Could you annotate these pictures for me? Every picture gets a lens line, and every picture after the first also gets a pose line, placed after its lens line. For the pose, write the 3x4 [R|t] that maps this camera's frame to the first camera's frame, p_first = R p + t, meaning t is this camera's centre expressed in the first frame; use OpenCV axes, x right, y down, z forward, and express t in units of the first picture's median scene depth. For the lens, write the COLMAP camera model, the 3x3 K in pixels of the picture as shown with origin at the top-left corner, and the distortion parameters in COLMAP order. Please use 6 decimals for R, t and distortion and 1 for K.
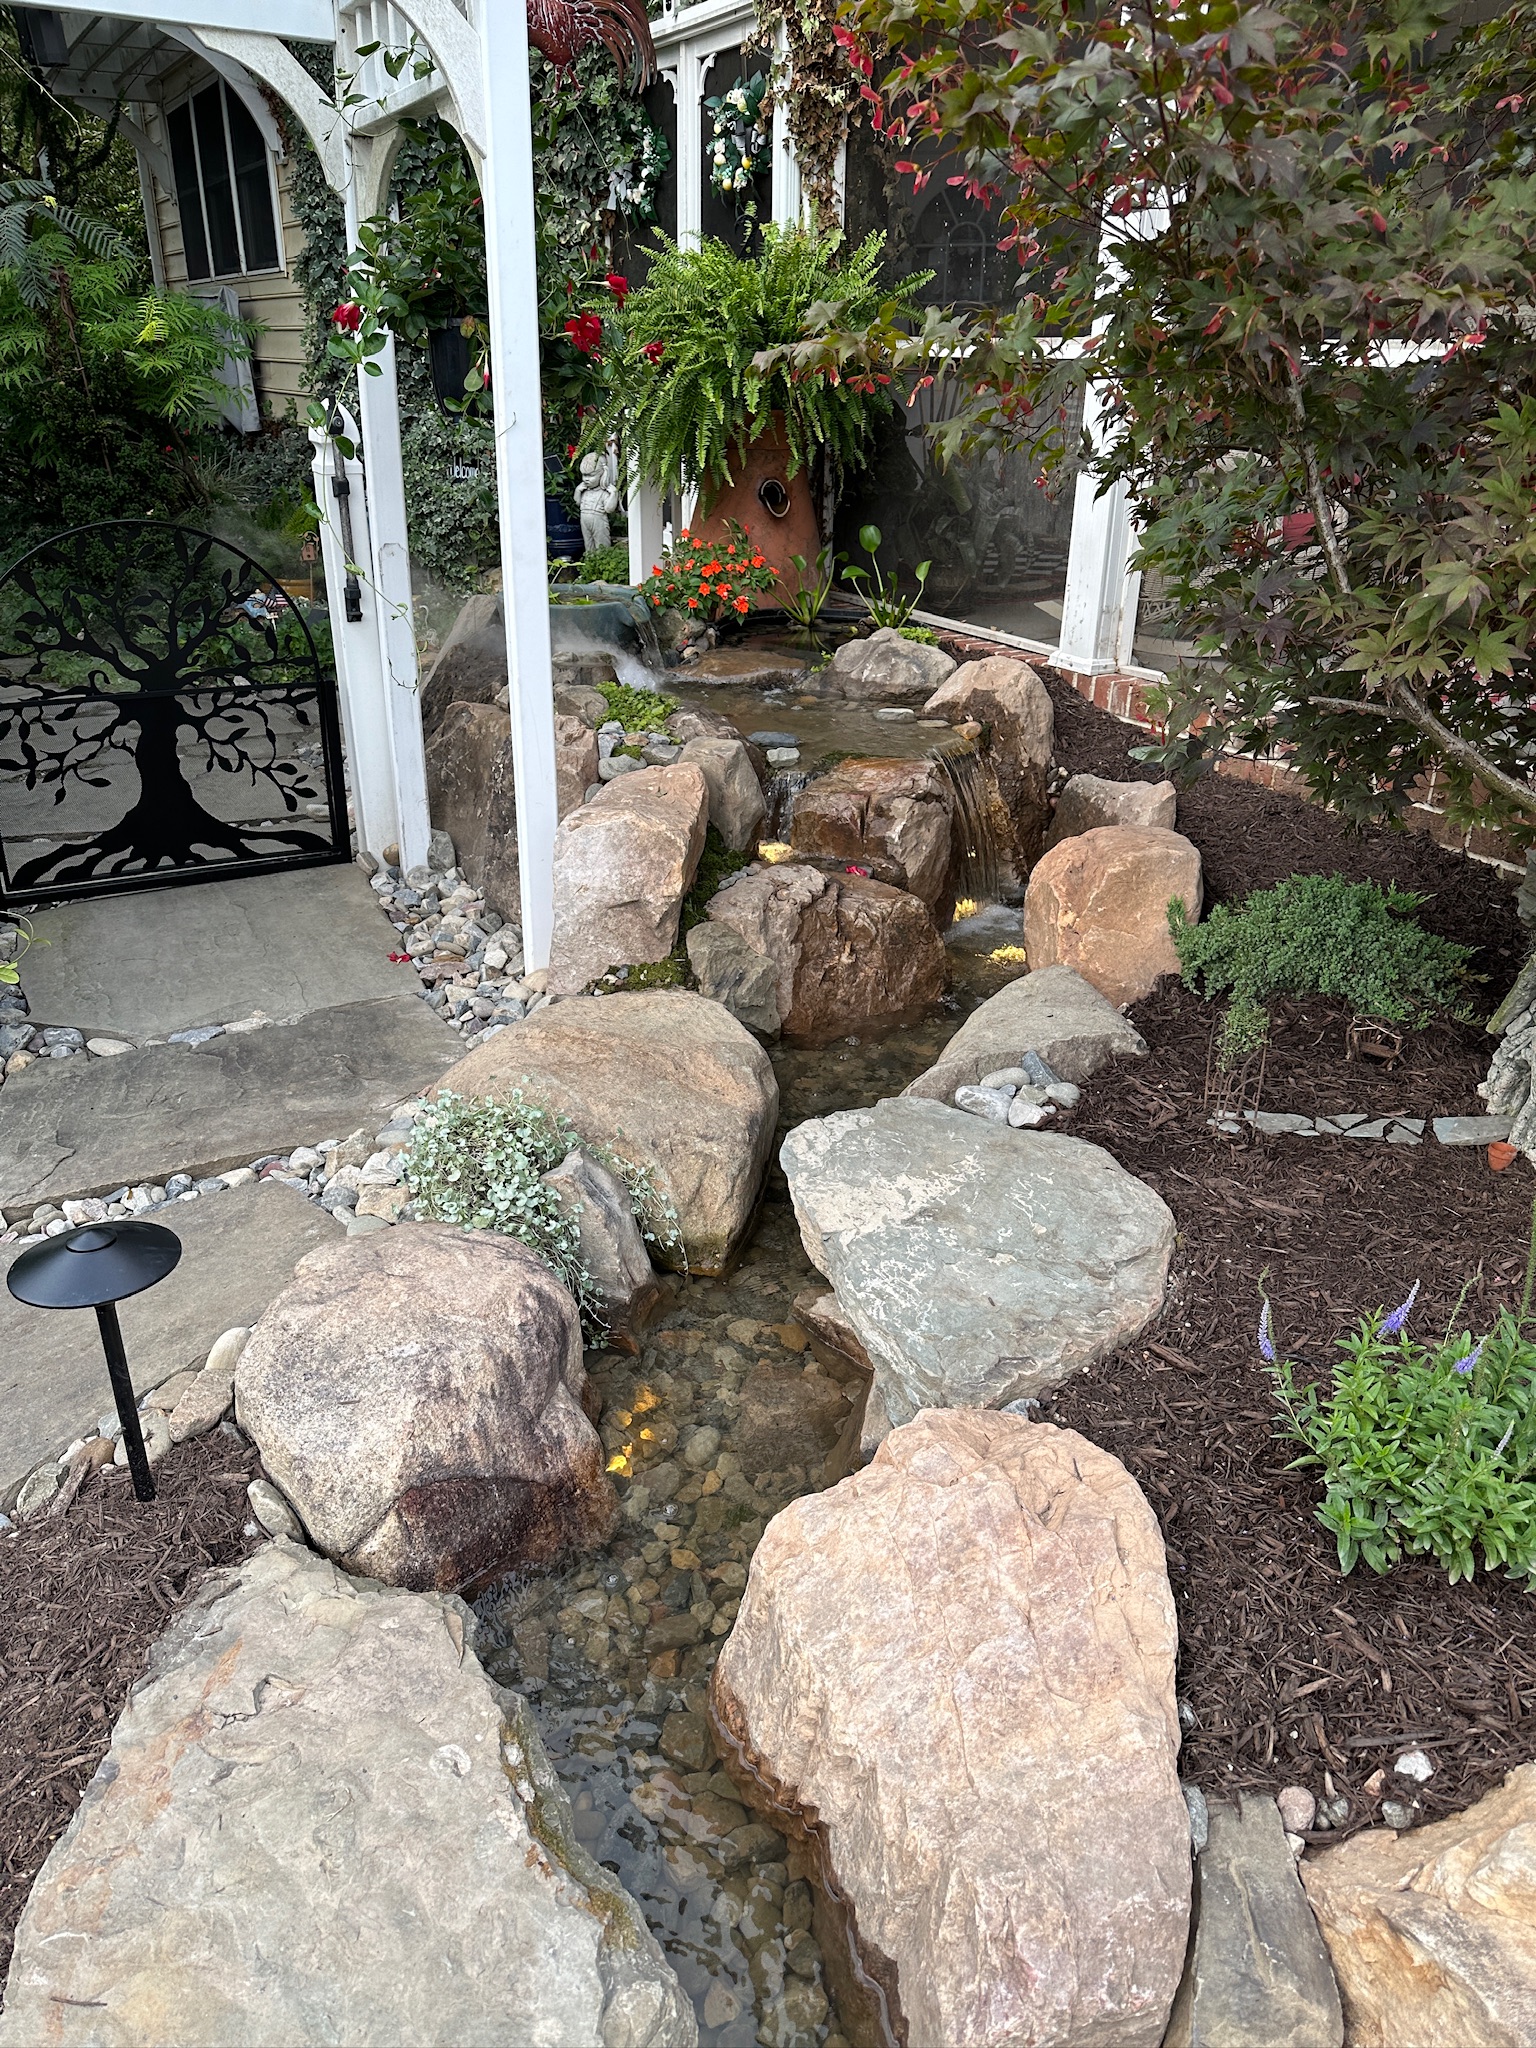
lens RADIAL K [[1419.0, 0, 785.9], [0, 1419.0, 1043.1], [0, 0, 1]] dist [0.195685, -0.364849]
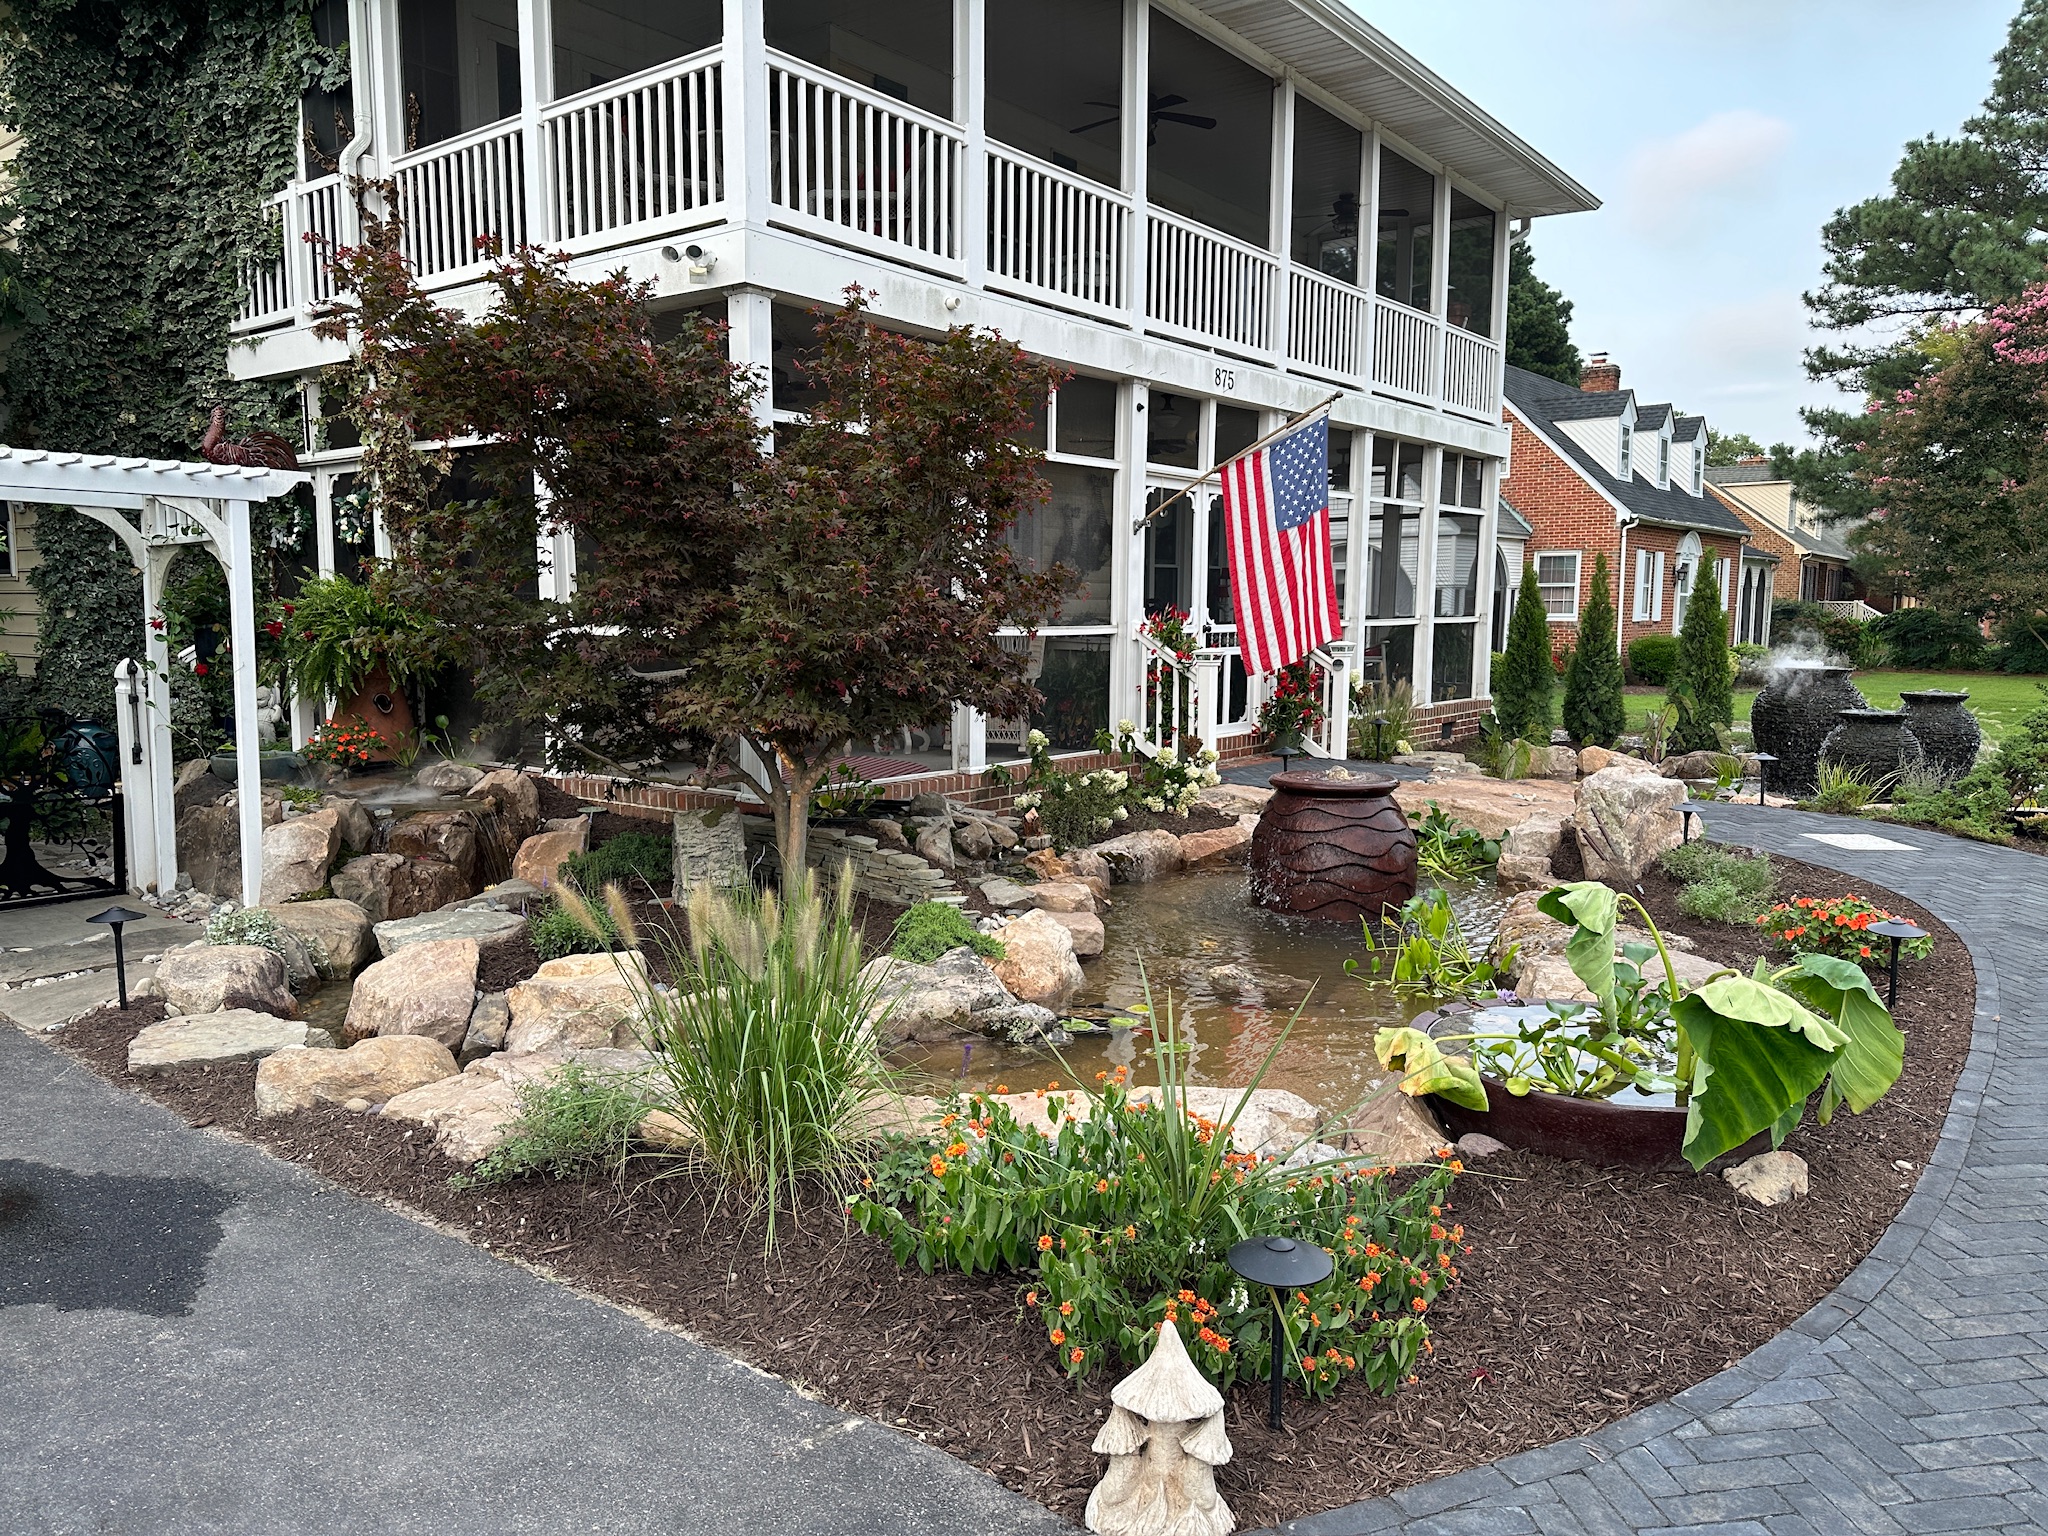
lens RADIAL K [[1407.5, 0, 1007.4], [0, 1407.5, 787.0], [0, 0, 1]] dist [0.069659, -0.105338]
pose [[0.929497, -0.051977, 0.365149, 0.103254], [0.163510, 0.945488, -0.281632, 0.568757], [-0.330606, 0.321482, 0.887327, -1.294761]]
